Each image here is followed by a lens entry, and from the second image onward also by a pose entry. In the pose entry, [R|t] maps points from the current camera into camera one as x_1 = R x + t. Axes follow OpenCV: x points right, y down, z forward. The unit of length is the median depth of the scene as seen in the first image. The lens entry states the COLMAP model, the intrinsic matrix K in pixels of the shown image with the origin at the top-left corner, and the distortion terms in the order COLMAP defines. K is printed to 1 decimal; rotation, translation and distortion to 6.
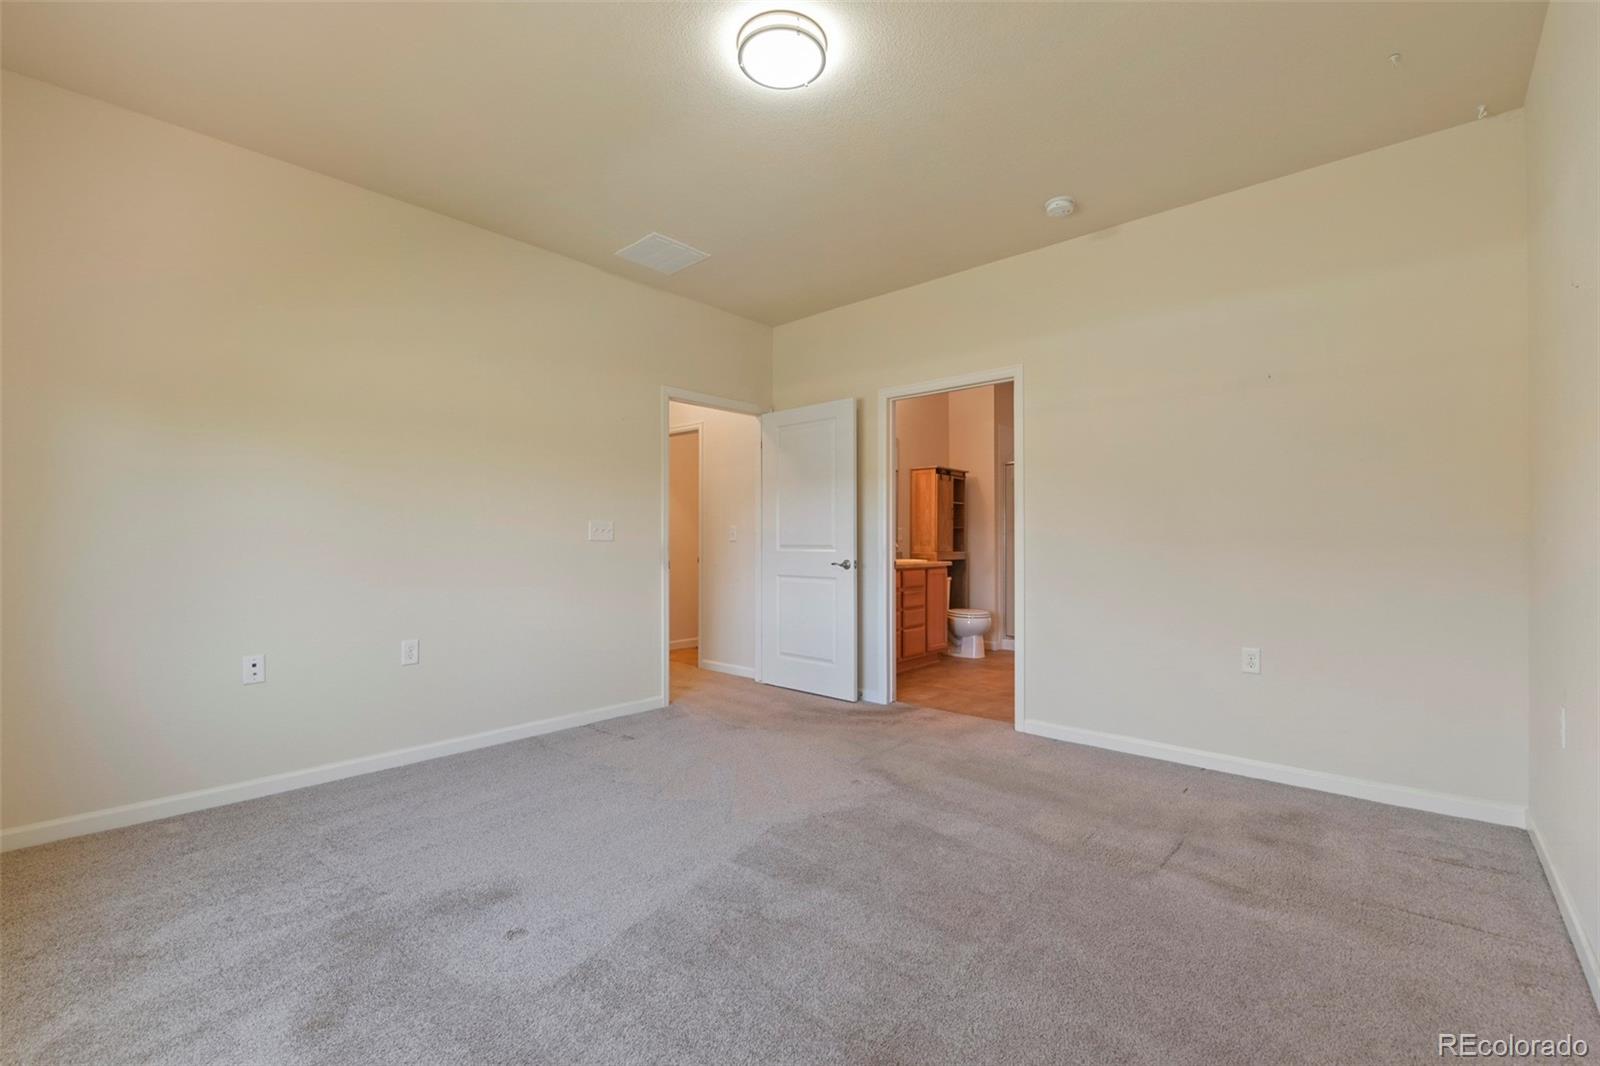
lens RADIAL K [[691.2, 0, 807.7], [0, 691.2, 532.1], [0, 0, 1]] dist [-0.002618, -0.003516]
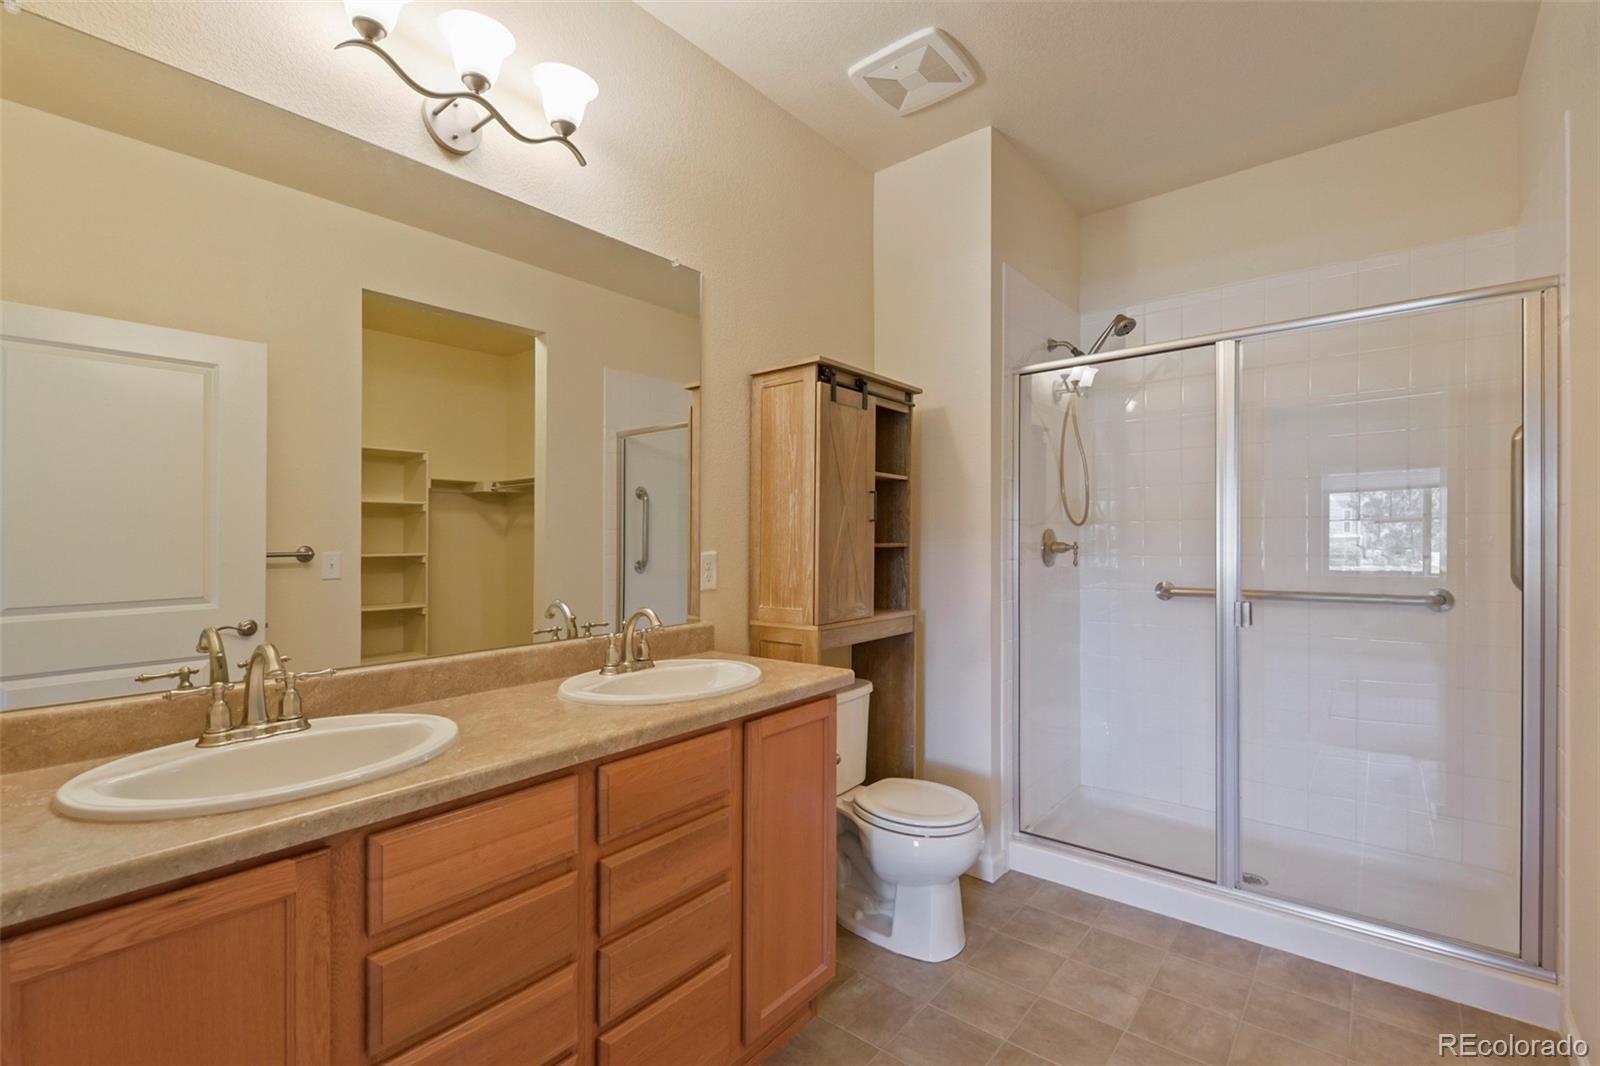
lens RADIAL K [[710.5, 0, 794.8], [0, 710.5, 524.5], [0, 0, 1]] dist [-0.013320, -0.000567]
pose [[0.999631, 0.004094, 0.026853, 0.164141], [-0.004066, 0.999991, -0.001125, -0.017349], [-0.026858, 0.001016, 0.999639, 0.658993]]
